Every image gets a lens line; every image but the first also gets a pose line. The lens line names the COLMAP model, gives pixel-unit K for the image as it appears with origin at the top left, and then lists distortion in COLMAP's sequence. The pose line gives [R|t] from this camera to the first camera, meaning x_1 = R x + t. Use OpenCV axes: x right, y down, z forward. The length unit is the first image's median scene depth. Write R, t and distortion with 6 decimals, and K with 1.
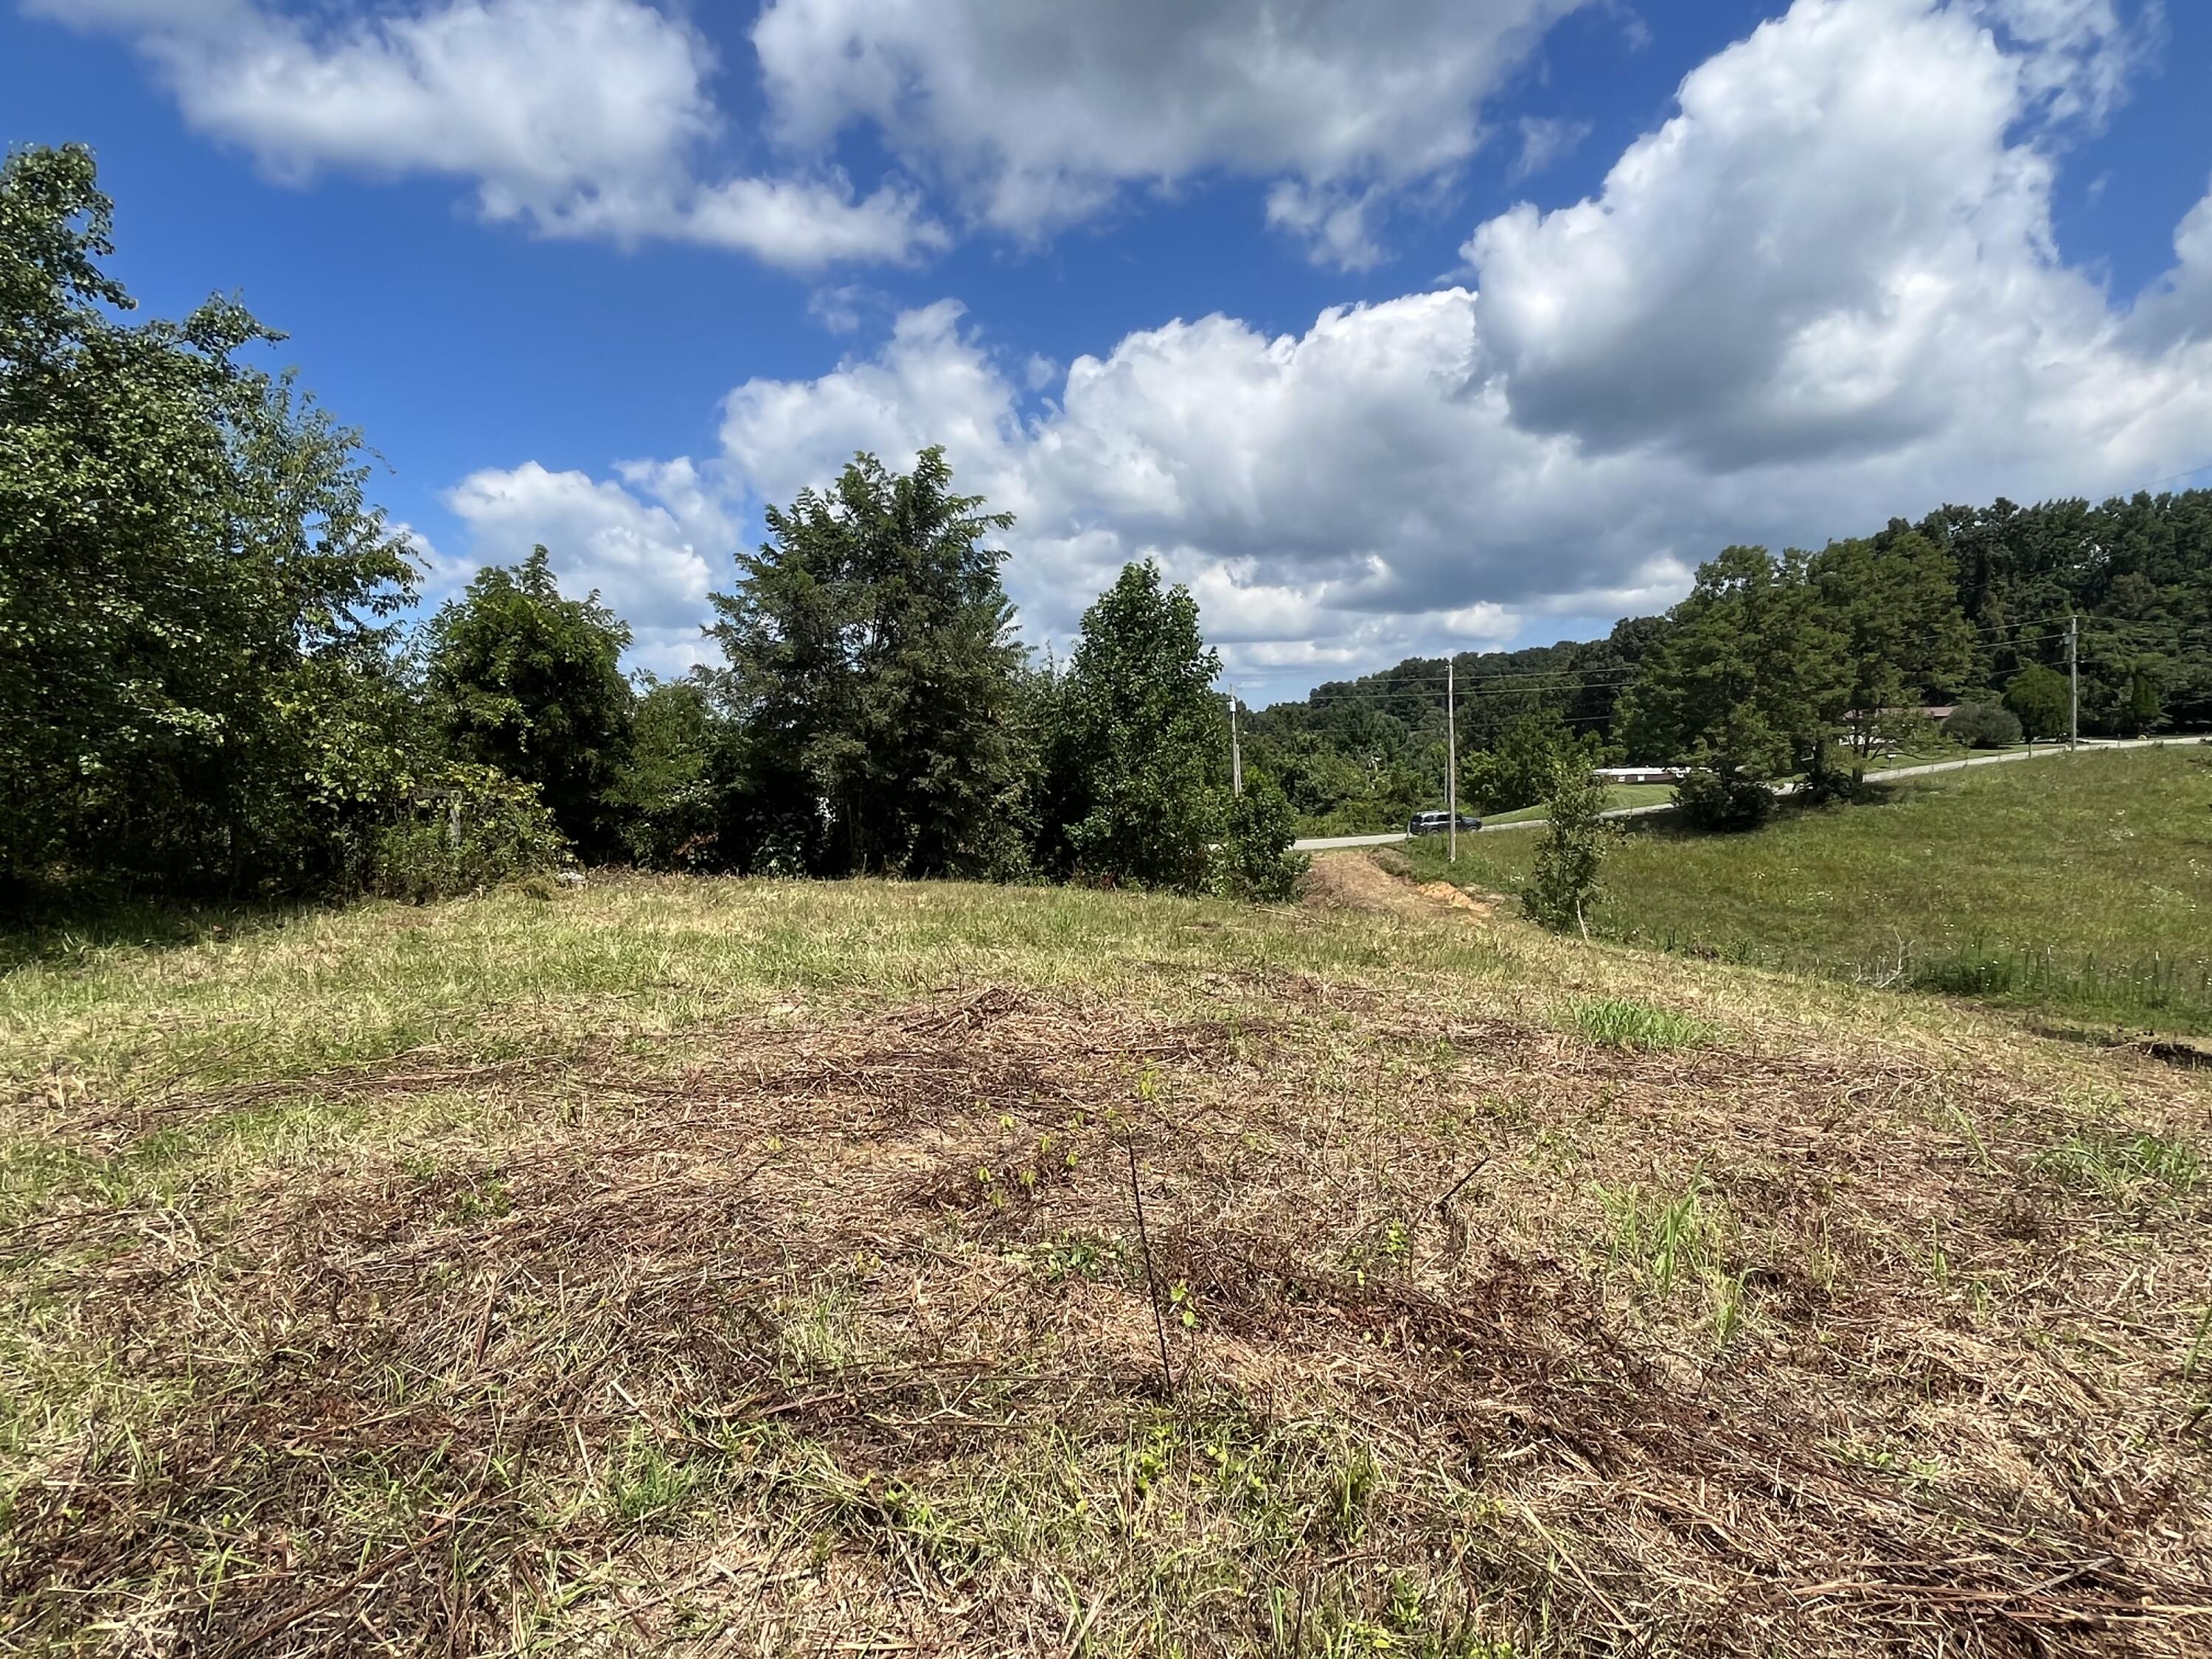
lens RADIAL K [[1223.5, 0, 1101.7], [0, 1223.5, 830.1], [0, 0, 1]] dist [-0.006043, -0.000218]
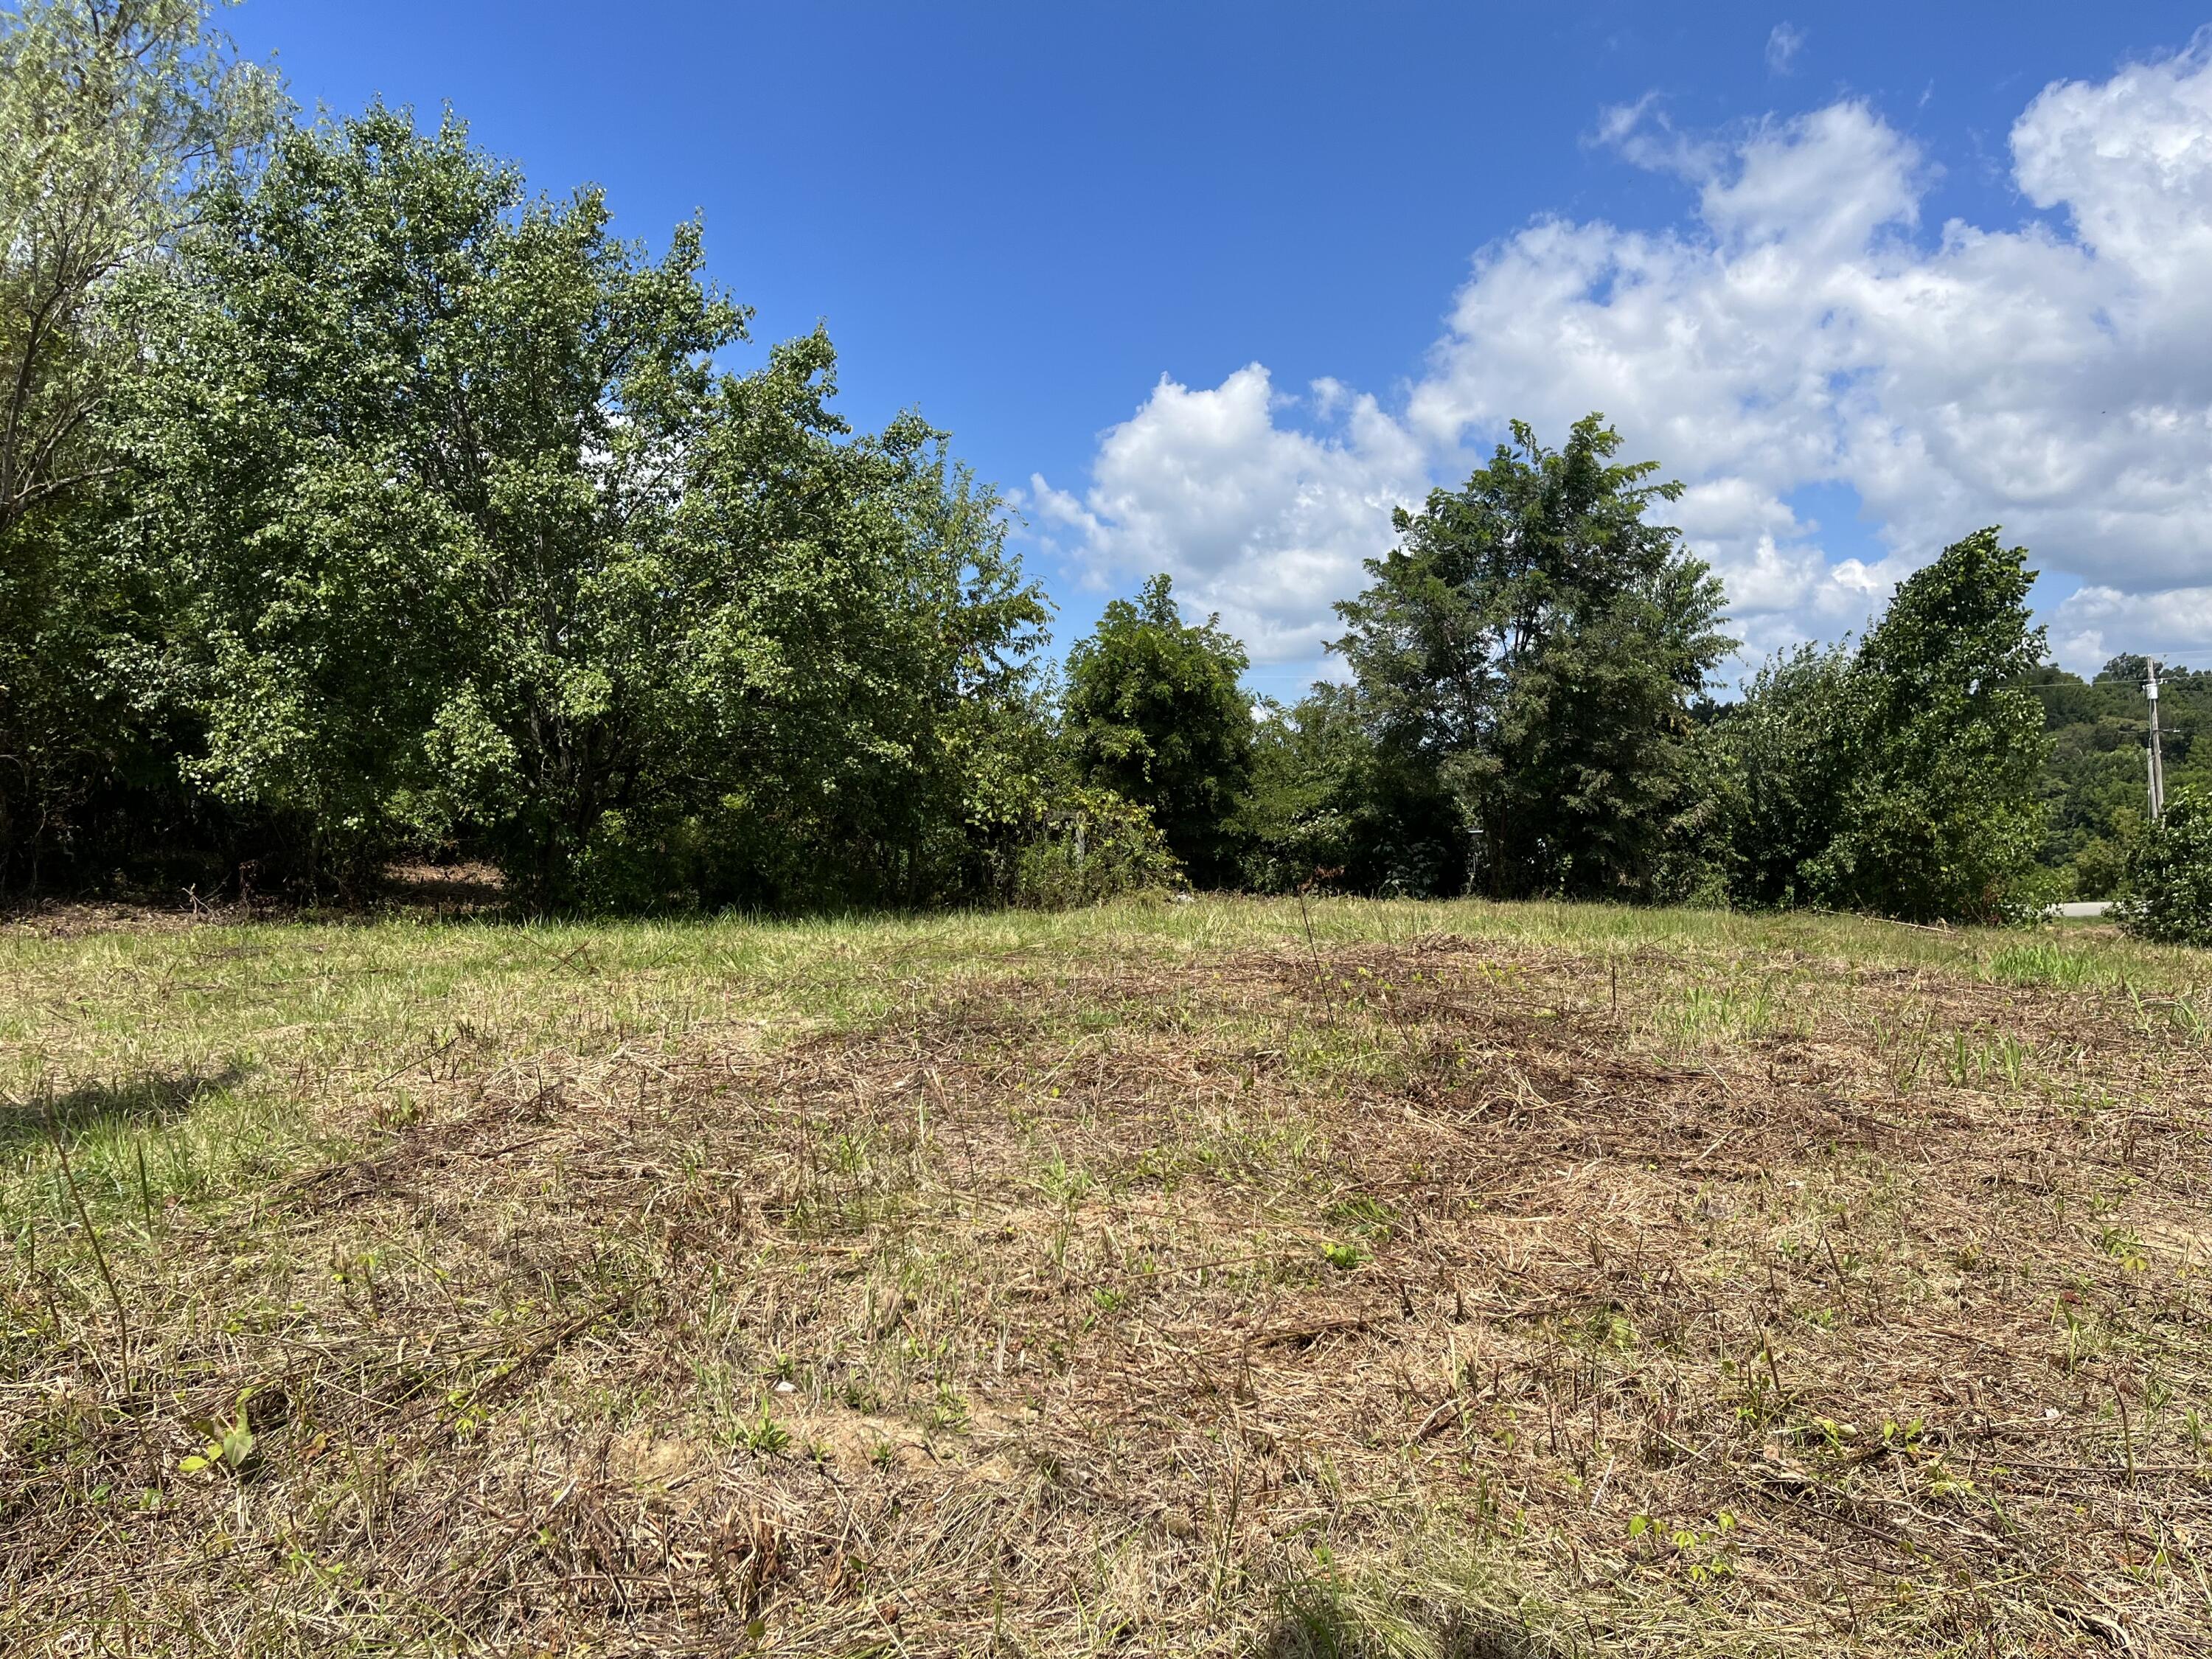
lens RADIAL K [[1697.2, 0, 1091.0], [0, 1697.2, 837.4], [0, 0, 1]] dist [0.062118, -0.100924]
pose [[0.877451, -0.024713, -0.479029, 0.194901], [0.004898, 0.999081, -0.042570, 0.051804], [0.479641, 0.035006, 0.876766, -0.307240]]
